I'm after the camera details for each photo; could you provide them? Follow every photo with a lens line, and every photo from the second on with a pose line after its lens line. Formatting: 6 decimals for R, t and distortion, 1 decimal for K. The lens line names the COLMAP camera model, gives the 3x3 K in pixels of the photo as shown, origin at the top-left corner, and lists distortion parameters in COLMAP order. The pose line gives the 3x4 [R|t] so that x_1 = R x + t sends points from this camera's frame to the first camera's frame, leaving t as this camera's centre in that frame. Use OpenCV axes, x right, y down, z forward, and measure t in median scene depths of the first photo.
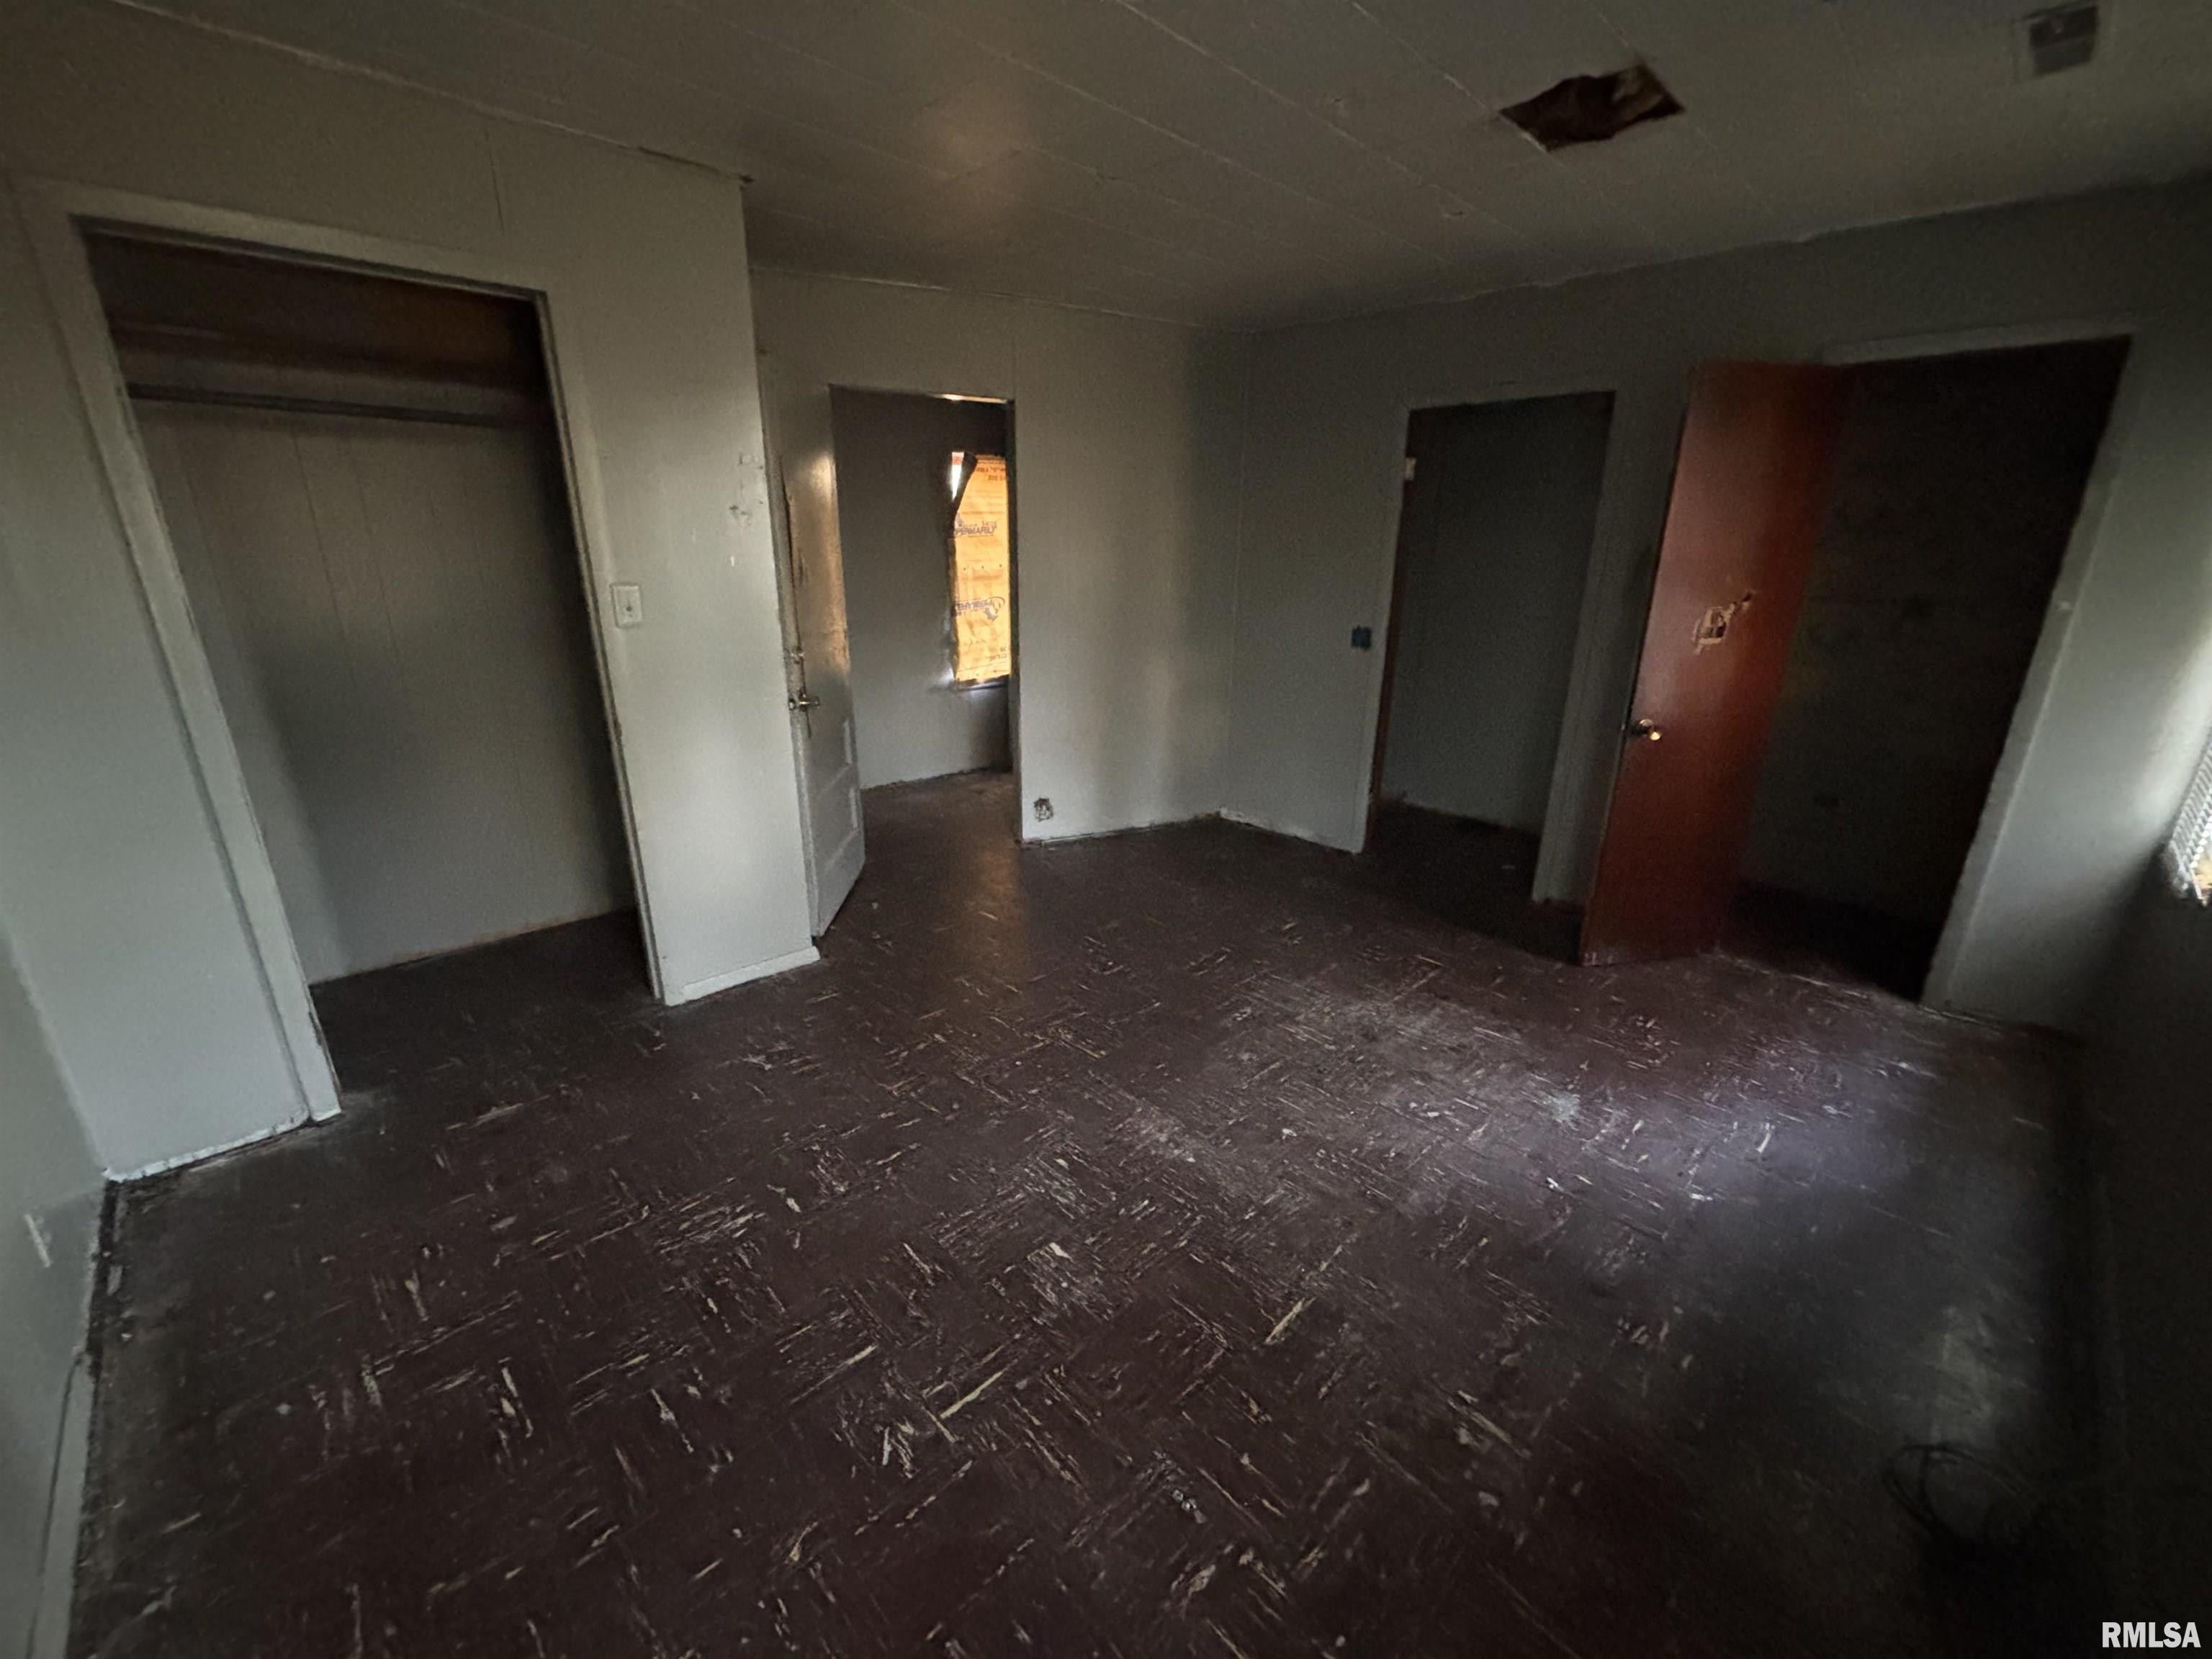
lens RADIAL K [[889.0, 0, 1109.4], [0, 889.0, 827.1], [0, 0, 1]] dist [-0.003228, 0.002519]
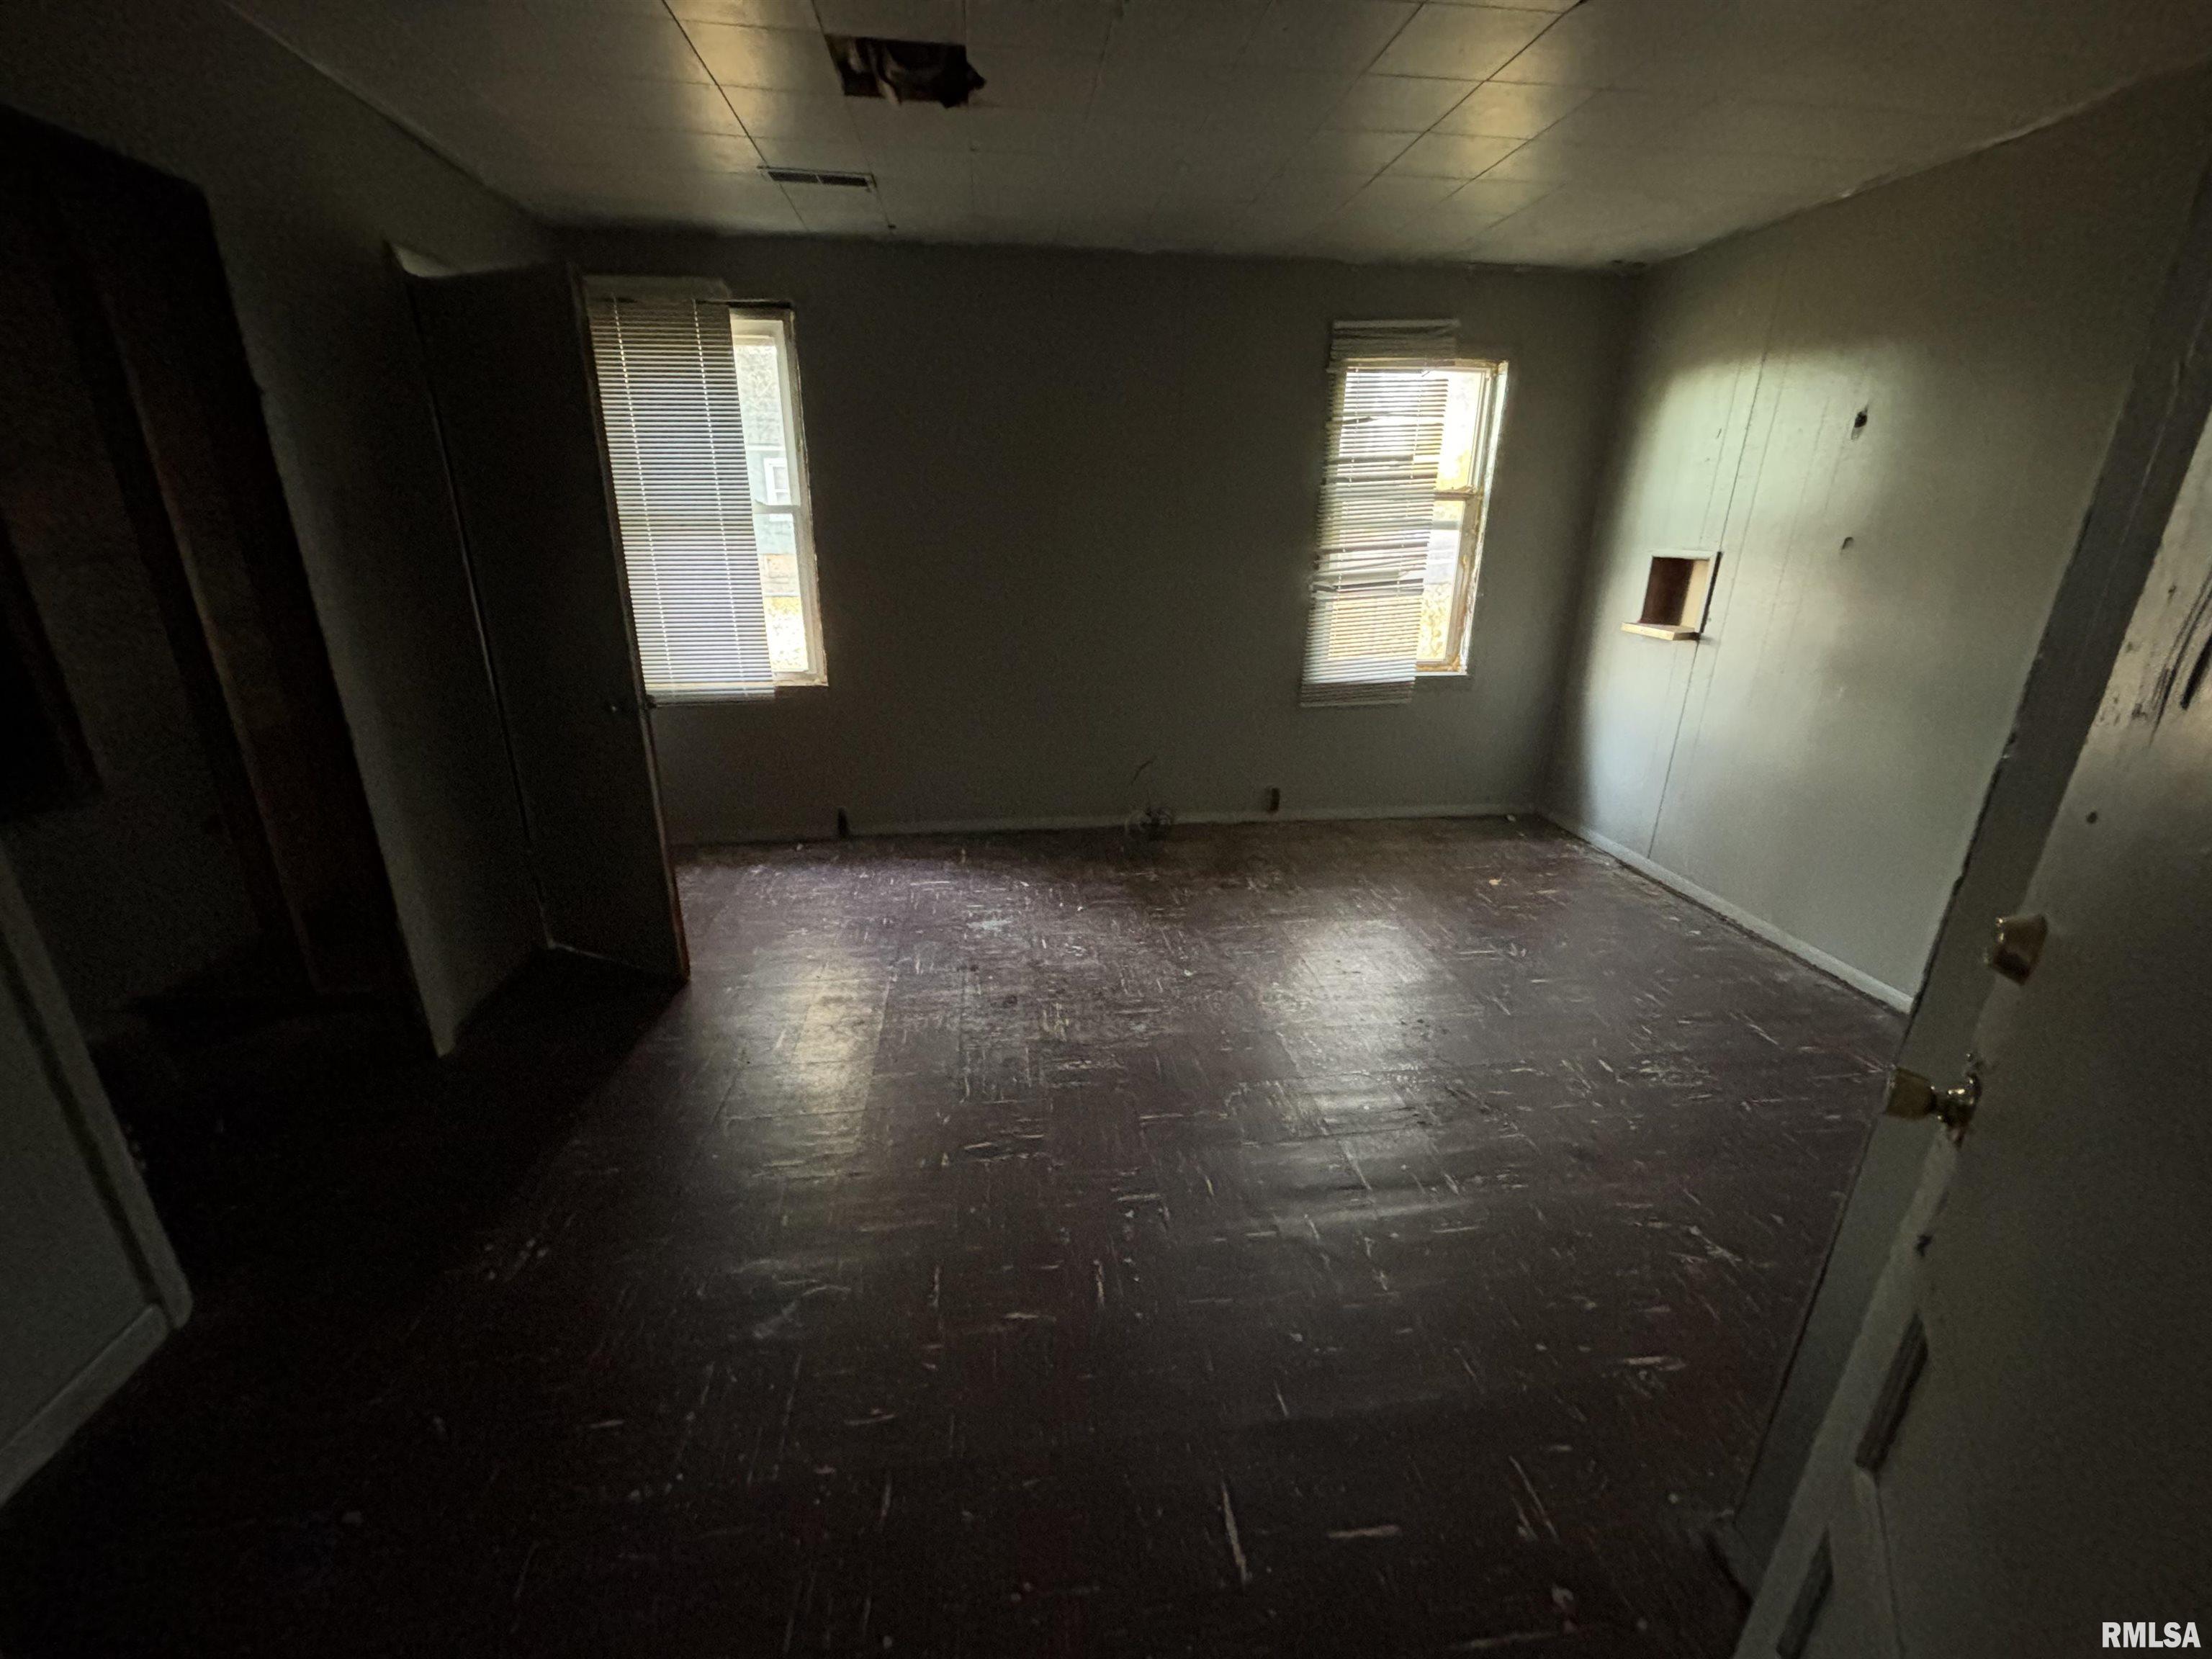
lens RADIAL K [[889.0, 0, 1114.2], [0, 889.0, 830.0], [0, 0, 1]] dist [-0.003228, 0.002519]
pose [[-0.804971, -0.216428, 0.552432, -0.317794], [0.160246, 0.817185, 0.553651, -0.466215], [-0.571265, 0.534197, -0.623129, 1.490891]]
